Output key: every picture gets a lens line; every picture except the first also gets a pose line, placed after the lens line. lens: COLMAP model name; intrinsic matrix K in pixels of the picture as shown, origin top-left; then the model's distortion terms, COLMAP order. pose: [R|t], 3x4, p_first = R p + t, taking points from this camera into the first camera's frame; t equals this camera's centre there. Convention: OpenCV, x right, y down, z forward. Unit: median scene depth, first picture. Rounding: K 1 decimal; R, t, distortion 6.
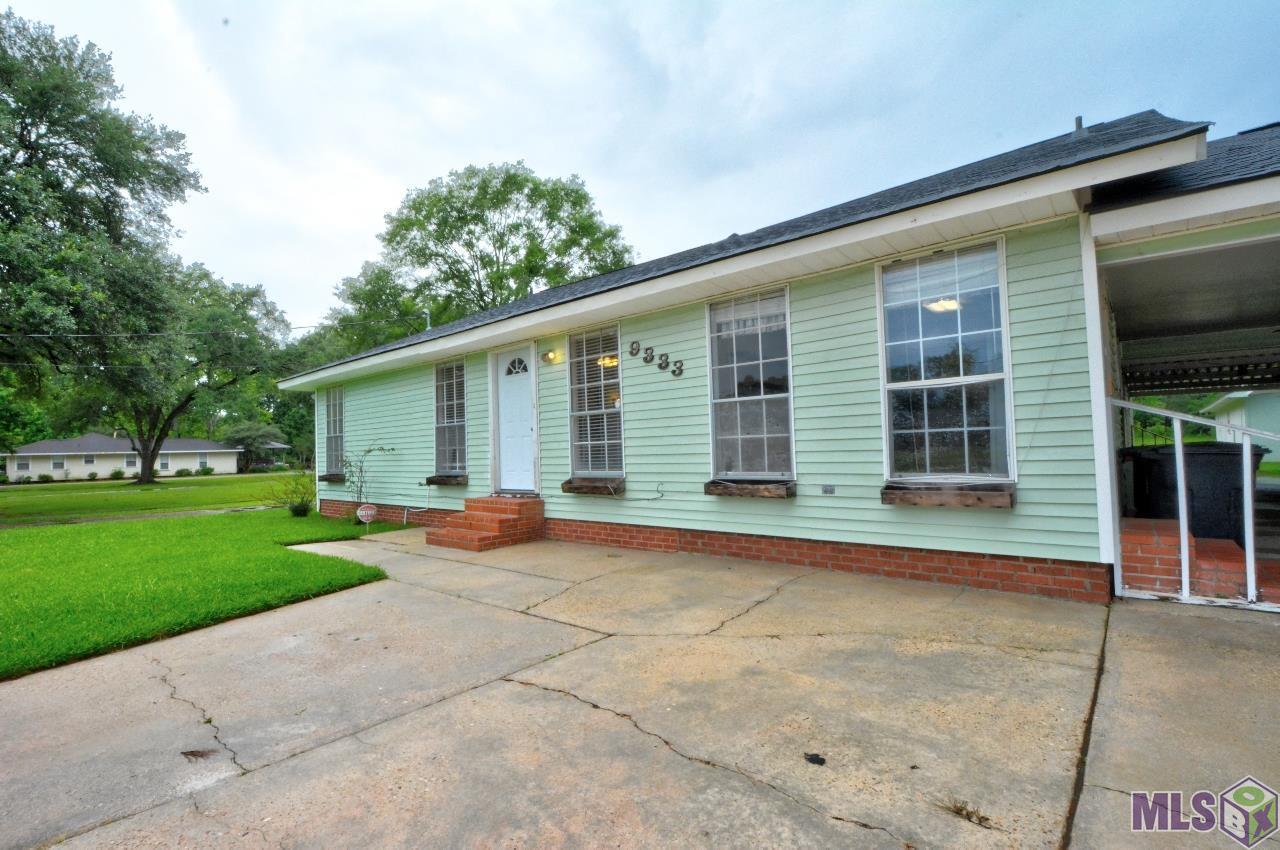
lens RADIAL K [[583.5, 0, 639.6], [0, 583.5, 425.1], [0, 0, 1]] dist [-0.011461, -0.001136]
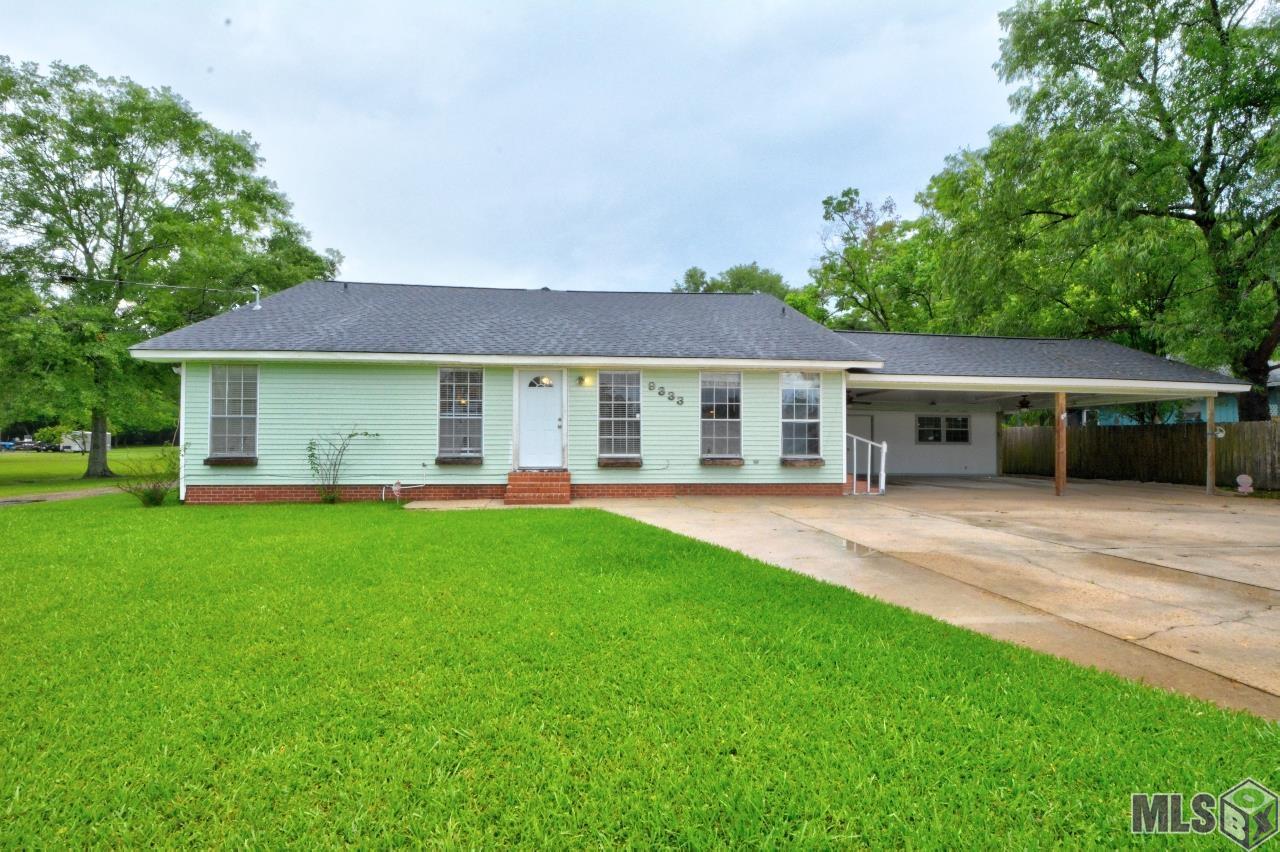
lens RADIAL K [[583.5, 0, 639.9], [0, 583.5, 437.2], [0, 0, 1]] dist [-0.011461, -0.001136]
pose [[0.686361, 0.041749, 0.726062, -1.330073], [-0.052340, 0.998598, -0.007943, 0.042467], [-0.725376, -0.032550, 0.687583, -0.216795]]
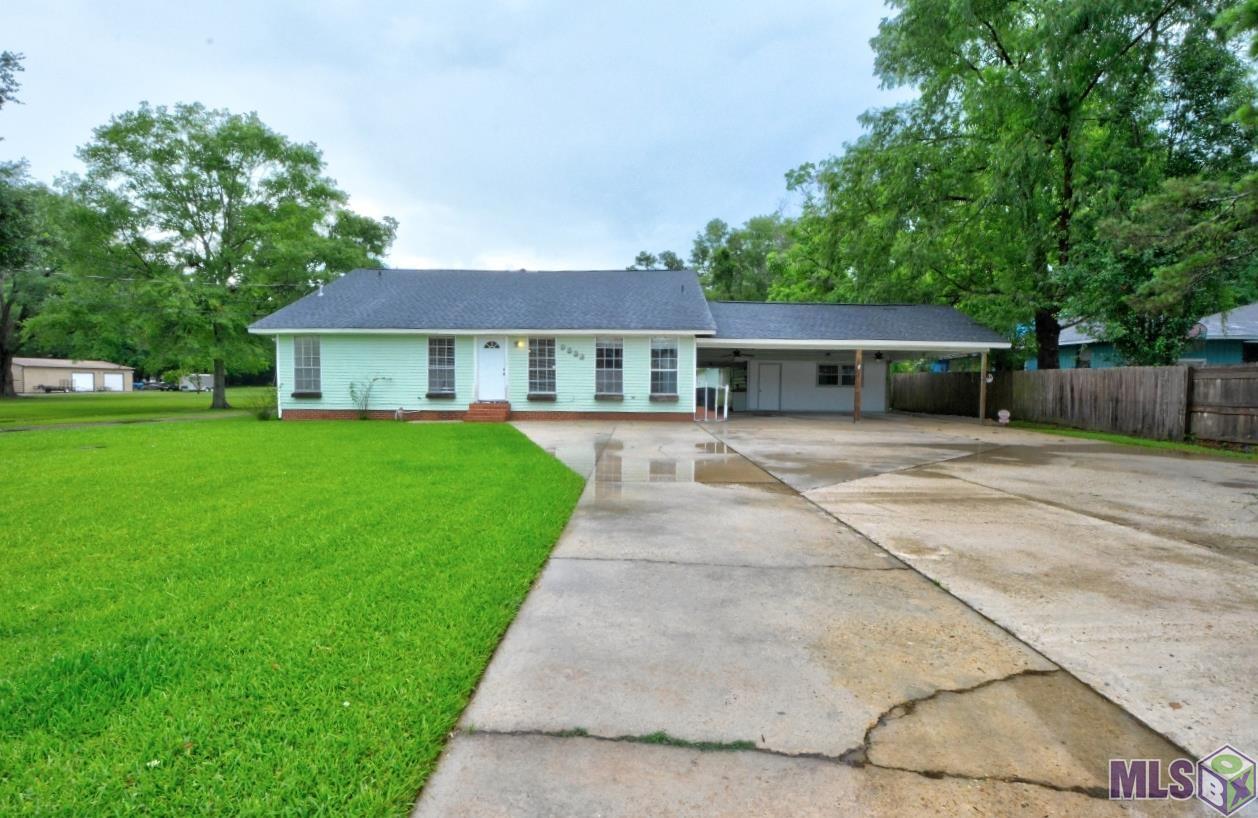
lens RADIAL K [[588.9, 0, 633.0], [0, 588.9, 415.0], [0, 0, 1]] dist [-0.000666, -0.001558]
pose [[0.767989, 0.004836, 0.640445, -1.521434], [-0.055220, 0.996748, 0.058691, 0.005527], [-0.638078, -0.080439, 0.765758, -1.350896]]
